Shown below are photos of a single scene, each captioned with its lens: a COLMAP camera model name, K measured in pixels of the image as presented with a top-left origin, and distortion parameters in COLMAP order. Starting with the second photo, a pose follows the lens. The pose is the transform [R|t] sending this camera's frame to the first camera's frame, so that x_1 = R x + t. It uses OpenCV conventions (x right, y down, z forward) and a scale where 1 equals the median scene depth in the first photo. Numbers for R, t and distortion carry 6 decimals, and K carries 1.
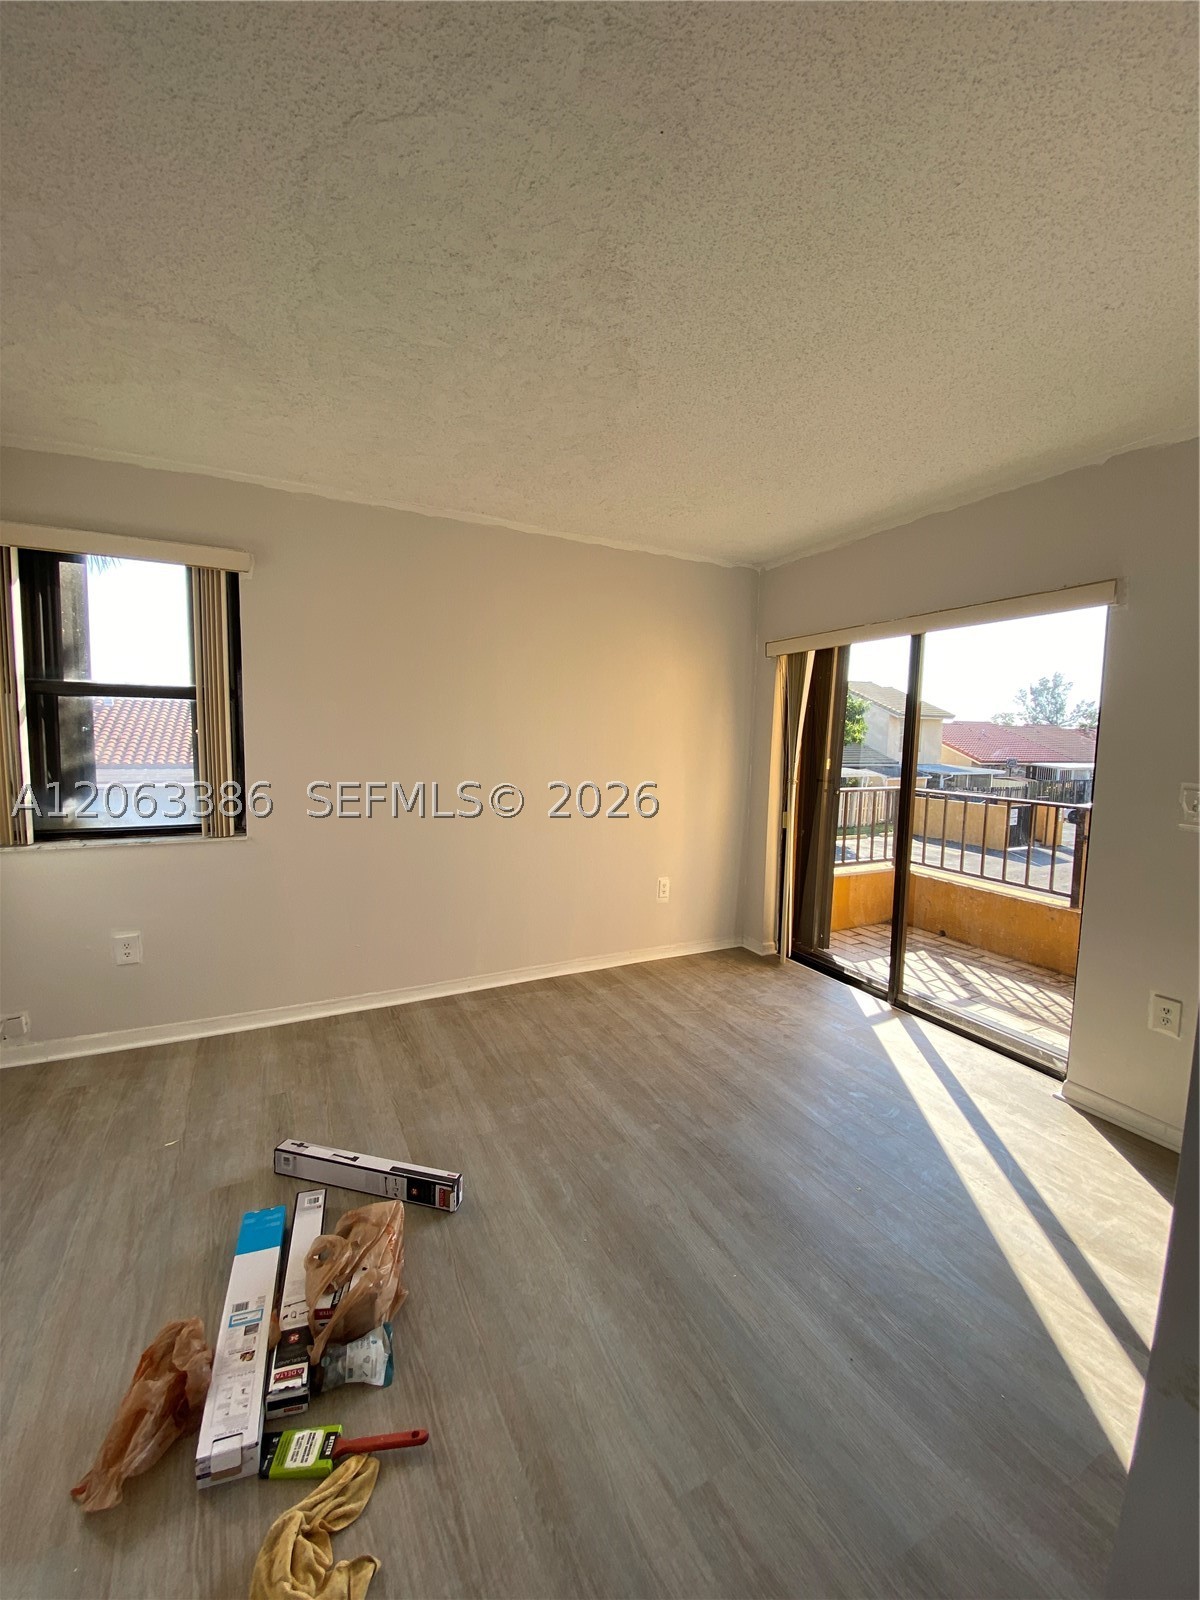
lens RADIAL K [[644.2, 0, 602.2], [0, 644.2, 789.1], [0, 0, 1]] dist [0.017935, -0.021901]
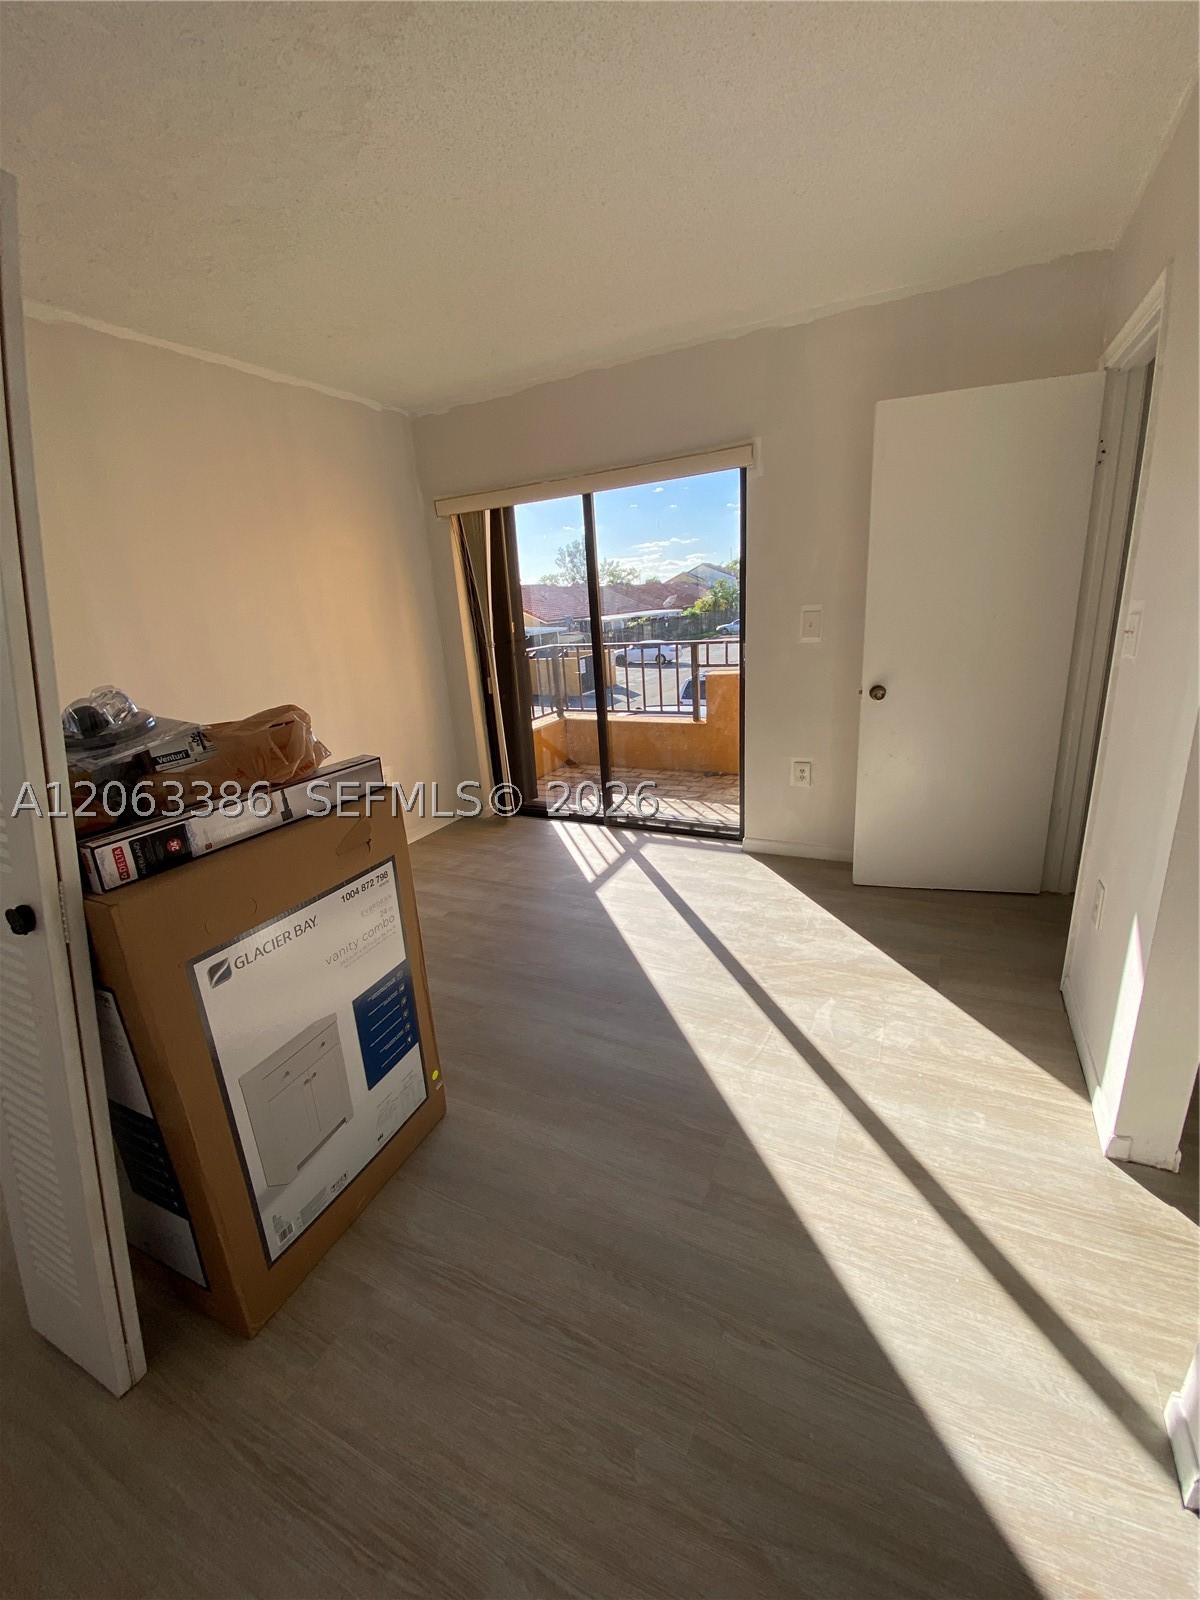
lens RADIAL K [[636.8, 0, 600.1], [0, 636.8, 797.4], [0, 0, 1]] dist [0.018623, -0.025429]
pose [[0.808787, -0.246320, 0.534031, -0.174942], [0.134427, 0.961451, 0.239877, -0.003079], [-0.572532, -0.122222, 0.810722, 0.057984]]
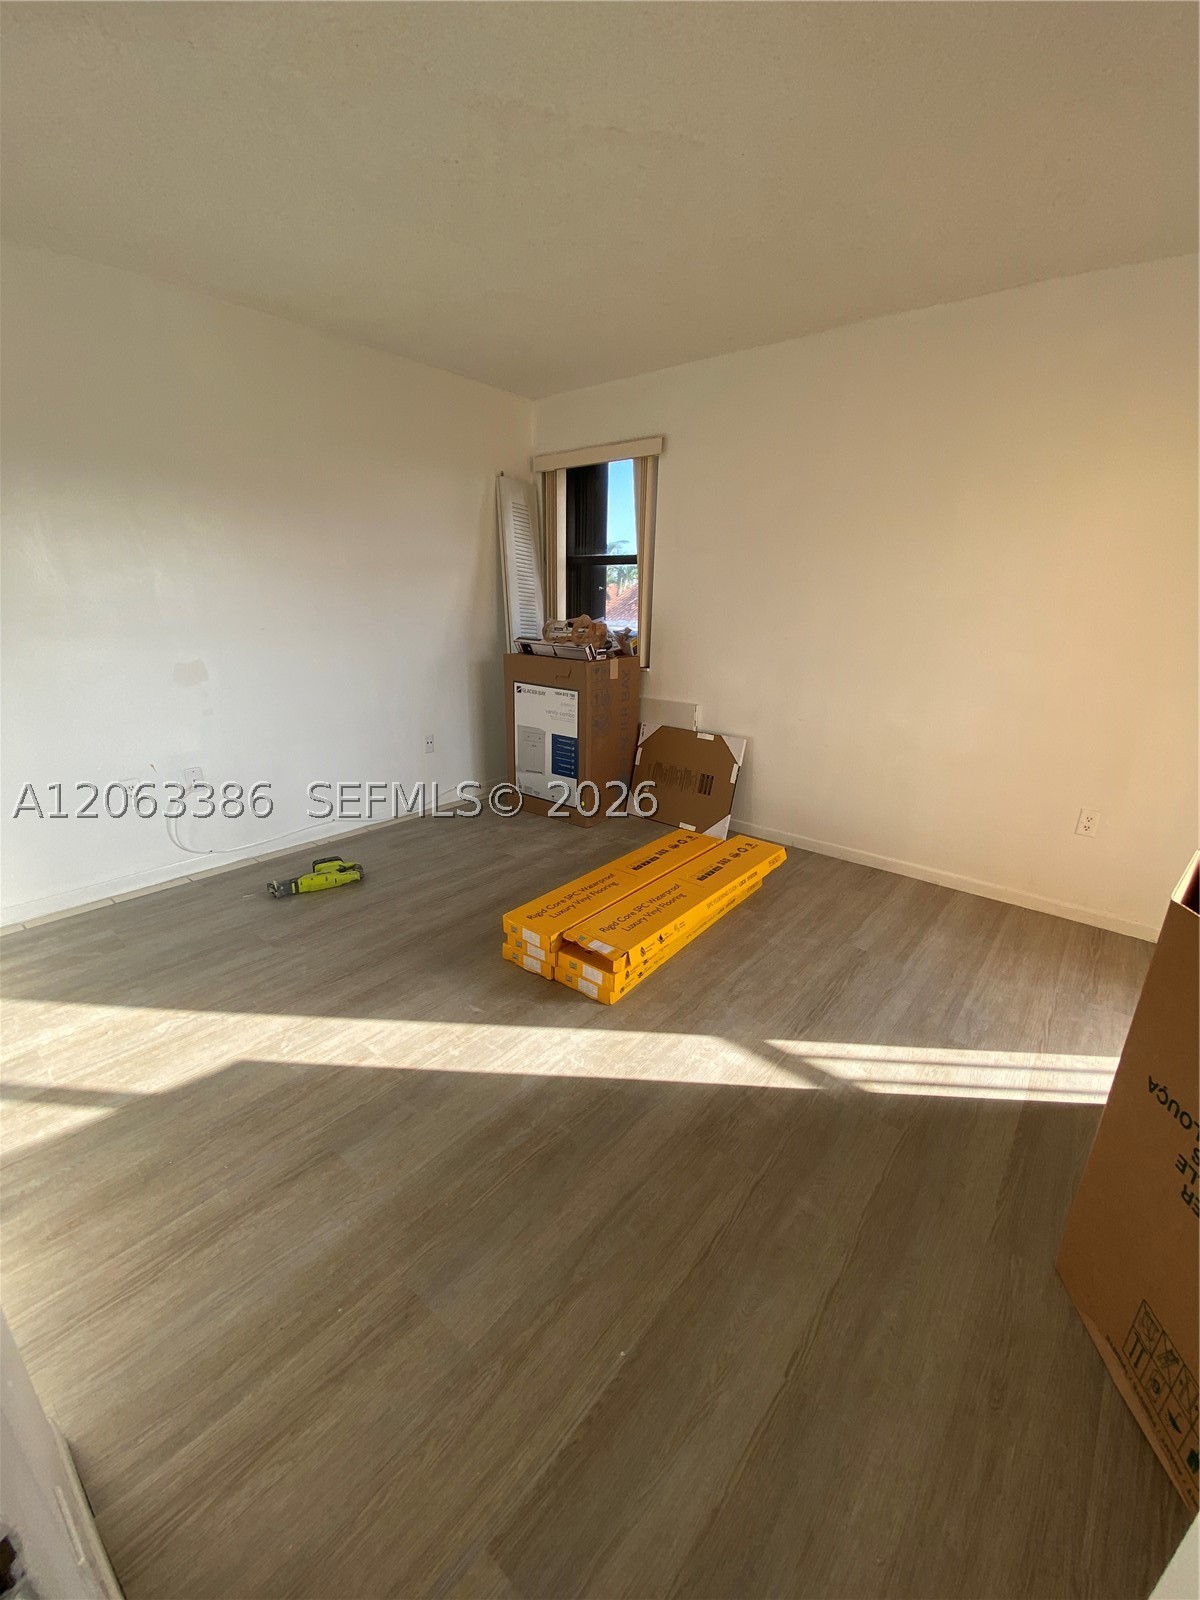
lens RADIAL K [[638.9, 0, 608.2], [0, 638.9, 790.7], [0, 0, 1]] dist [0.020689, -0.025540]
pose [[0.396960, 0.254998, -0.881702, 0.542446], [-0.095107, 0.966888, 0.236816, 0.009796], [0.912895, -0.010150, 0.408068, 0.297526]]
